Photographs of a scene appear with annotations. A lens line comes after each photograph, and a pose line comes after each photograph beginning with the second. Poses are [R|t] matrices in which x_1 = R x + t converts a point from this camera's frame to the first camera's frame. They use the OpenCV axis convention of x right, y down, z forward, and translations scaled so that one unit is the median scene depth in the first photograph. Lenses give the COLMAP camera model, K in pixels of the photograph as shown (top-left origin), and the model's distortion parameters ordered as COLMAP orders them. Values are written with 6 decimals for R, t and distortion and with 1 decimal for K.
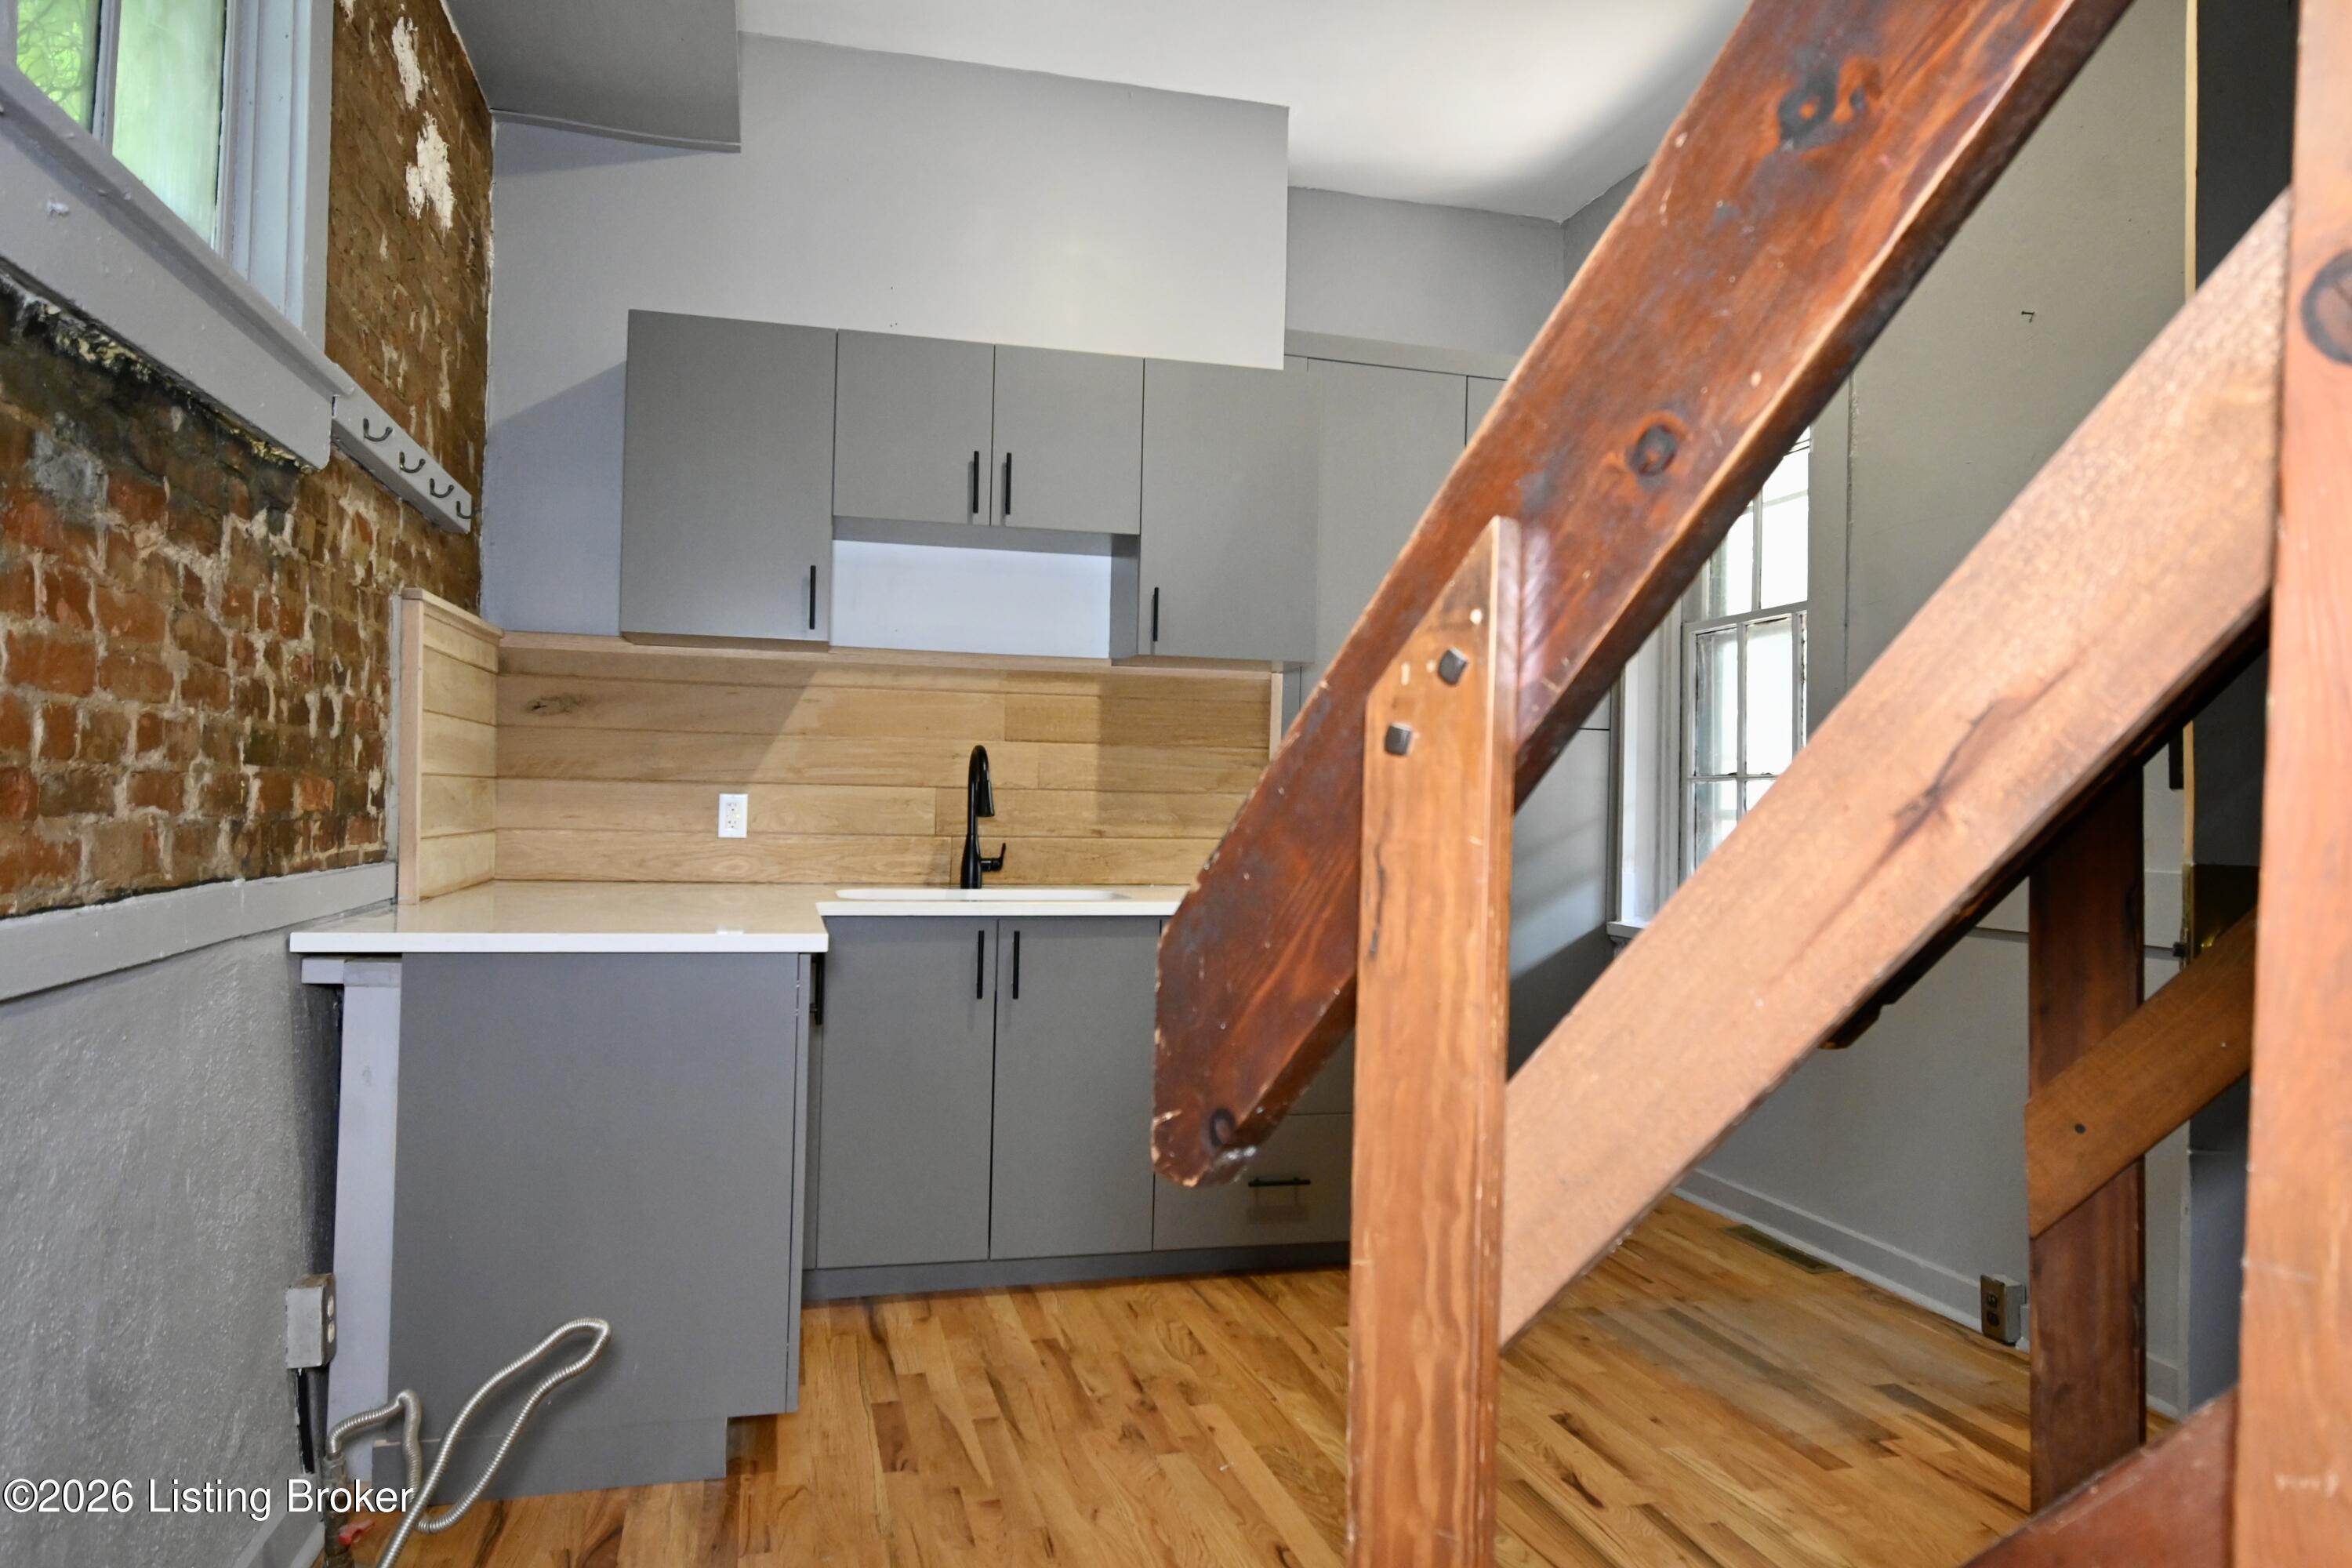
lens RADIAL K [[1497.5, 0, 1176.9], [0, 1497.5, 781.8], [0, 0, 1]] dist [-0.006112, 0.000158]
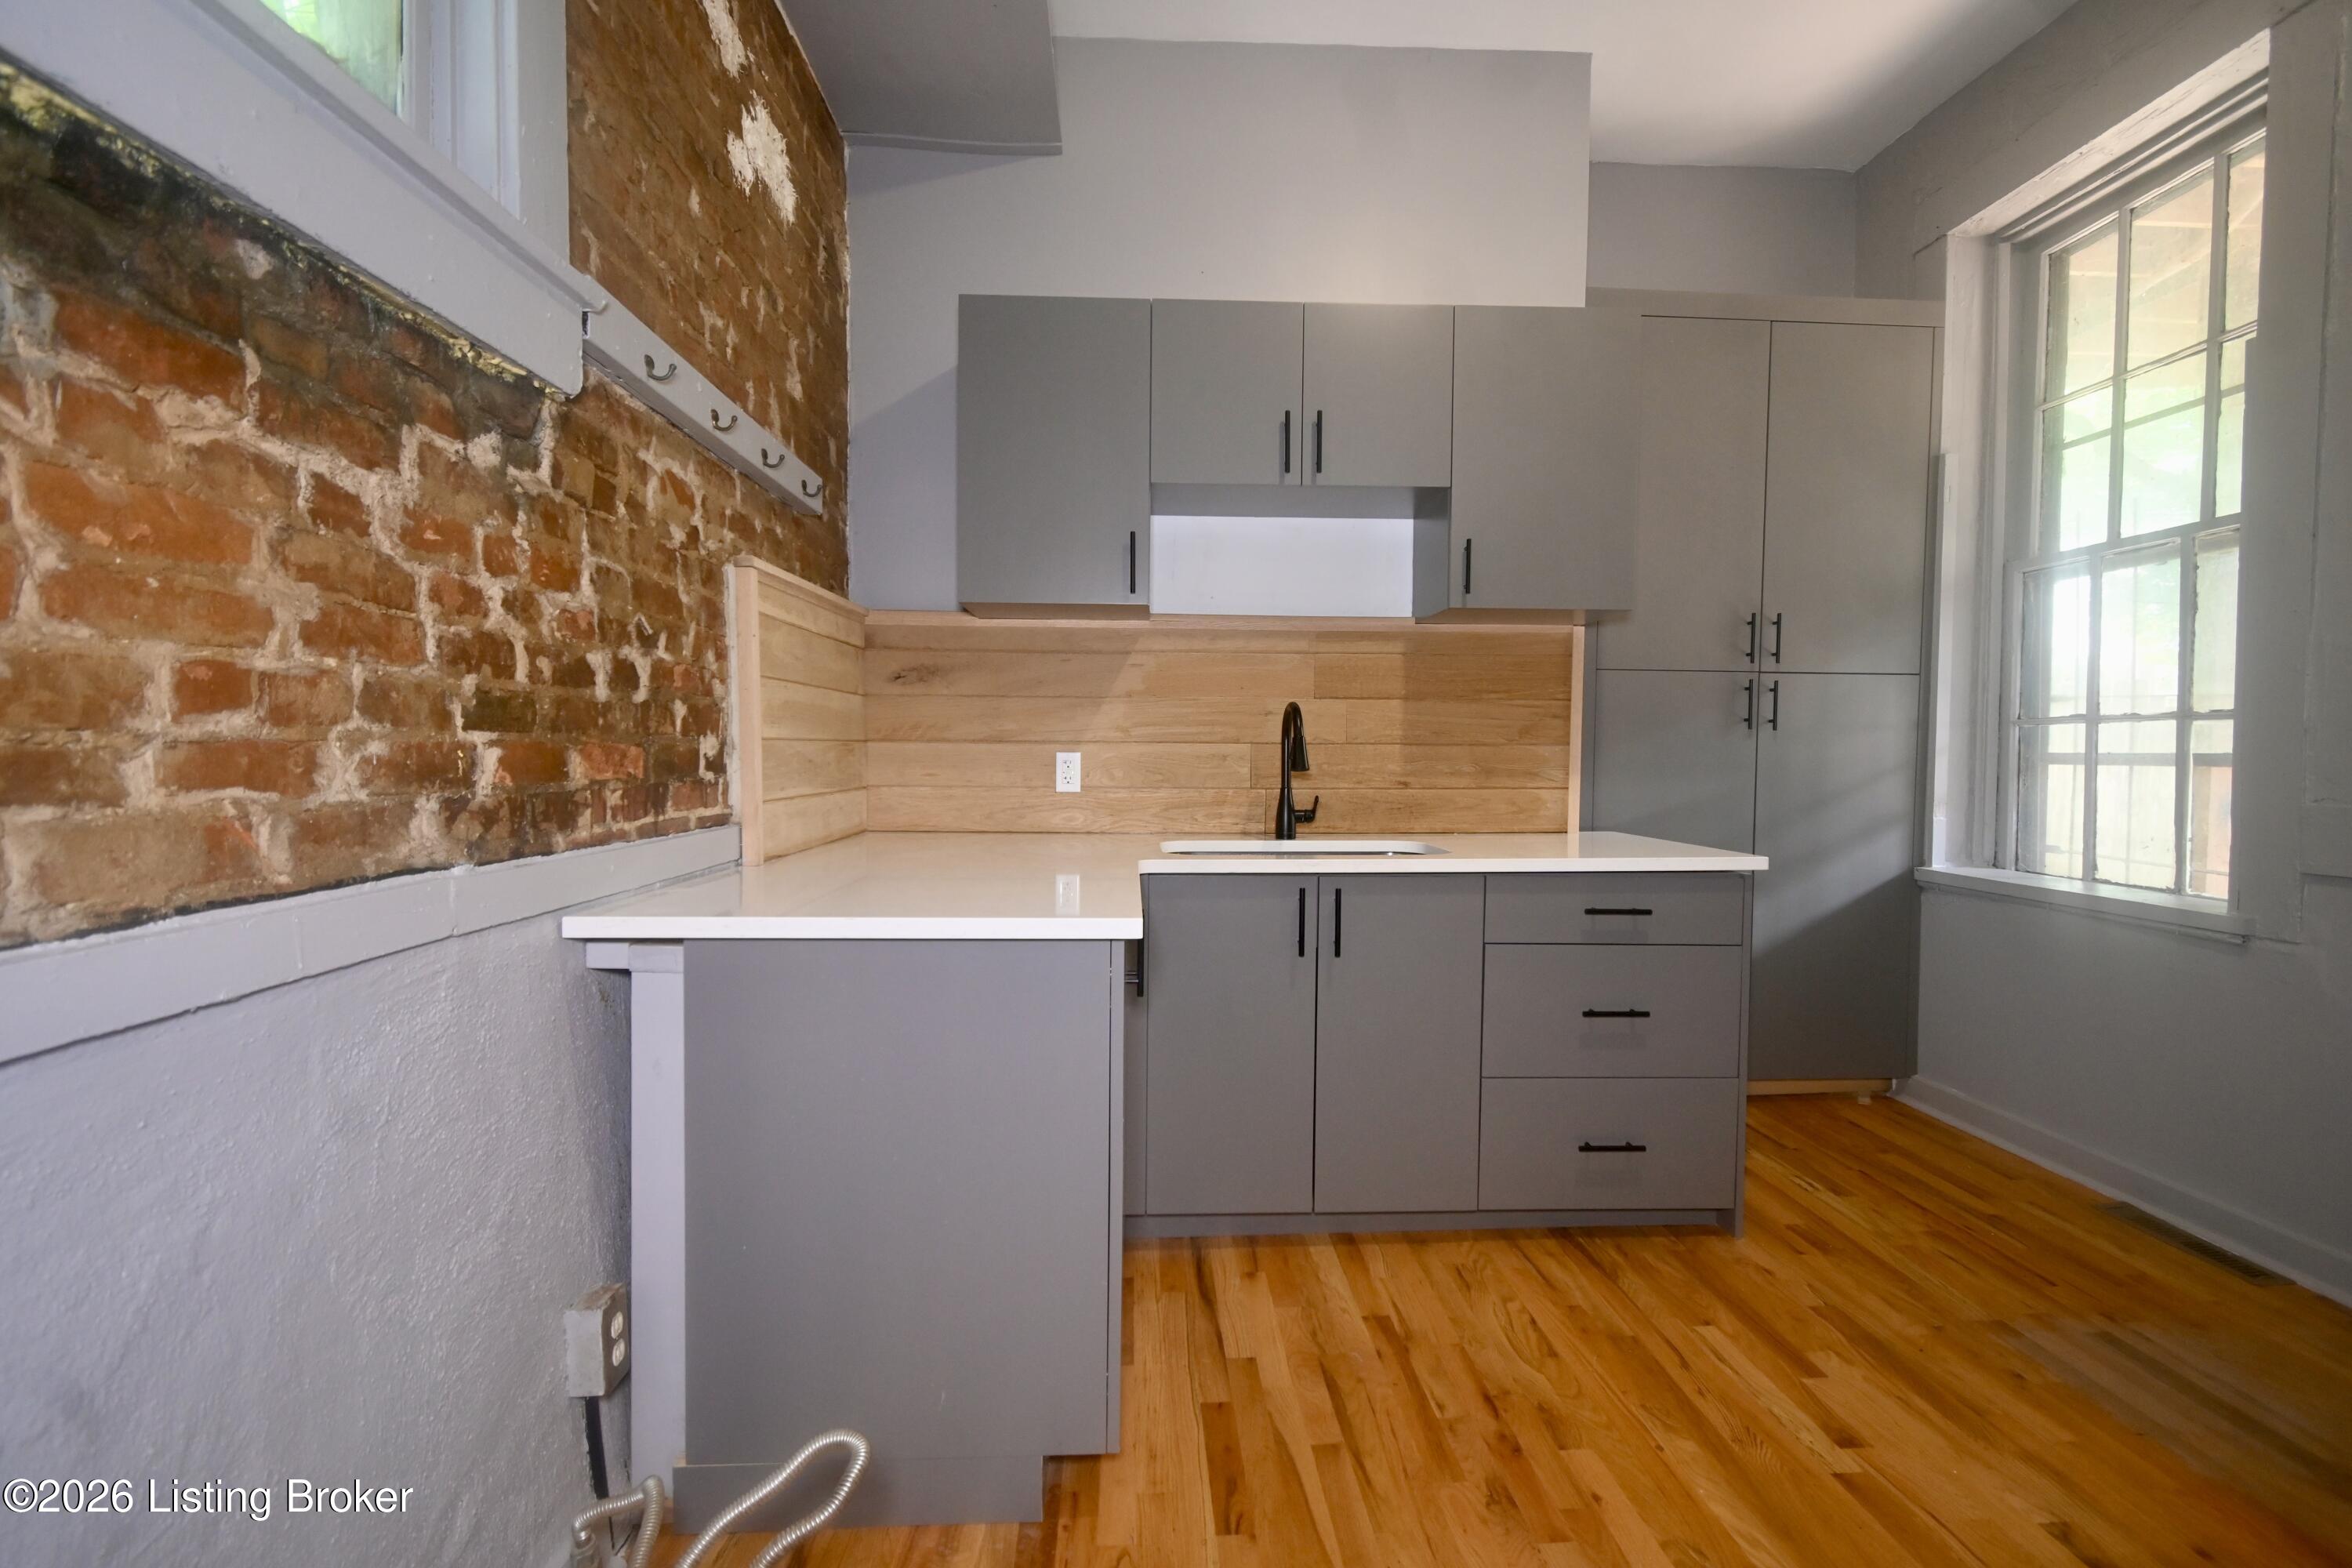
lens RADIAL K [[1048.6, 0, 1175.7], [0, 1048.6, 780.6], [0, 0, 1]] dist [0.012105, -0.004726]
pose [[0.976325, -0.007809, -0.216168, -0.067615], [0.016668, 0.999093, 0.039193, -0.000007], [0.215665, -0.041868, 0.975569, 0.337050]]
